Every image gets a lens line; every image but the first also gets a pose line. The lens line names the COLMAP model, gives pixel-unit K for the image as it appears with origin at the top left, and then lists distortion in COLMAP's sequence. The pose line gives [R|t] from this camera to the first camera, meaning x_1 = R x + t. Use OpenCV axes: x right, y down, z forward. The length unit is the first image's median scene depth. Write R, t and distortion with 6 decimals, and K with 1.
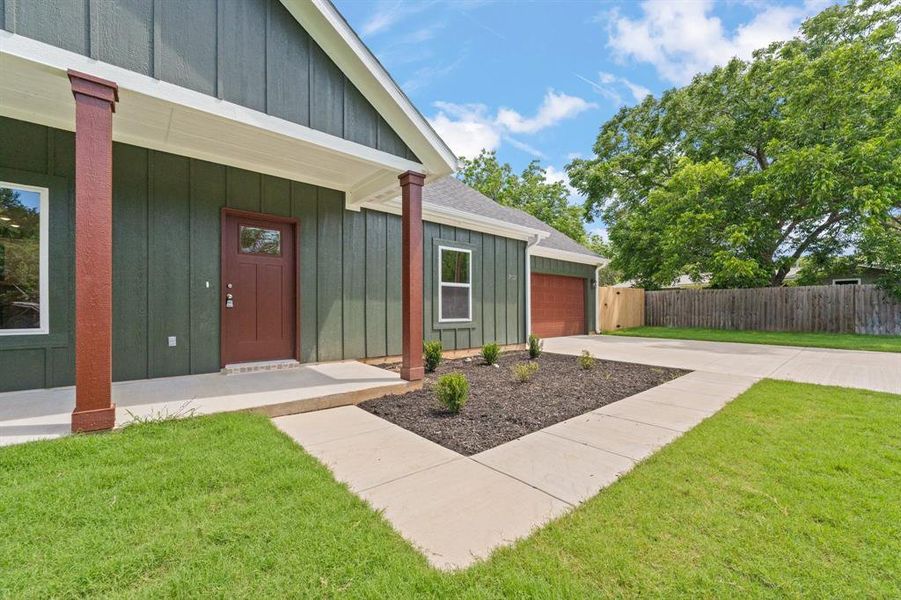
lens RADIAL K [[368.0, 0, 453.0], [0, 368.0, 304.0], [0, 0, 1]] dist [-0.000049, -0.000149]
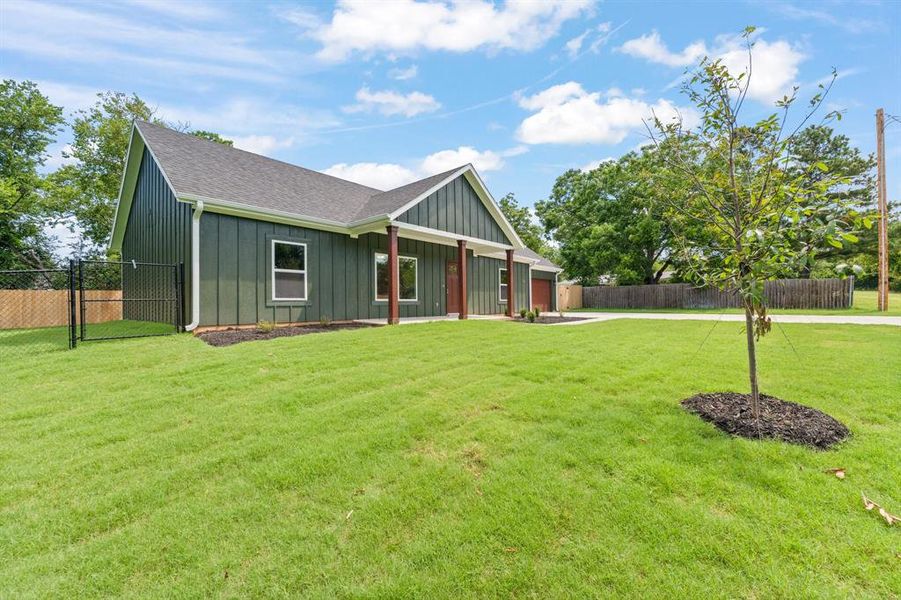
lens RADIAL K [[368.0, 0, 453.0], [0, 368.0, 304.0], [0, 0, 1]] dist [-0.000049, -0.000149]
pose [[0.990030, -0.003676, 0.140808, -0.328559], [0.000783, 0.999788, 0.020598, 0.010423], [-0.140853, -0.020283, 0.989823, -0.635937]]
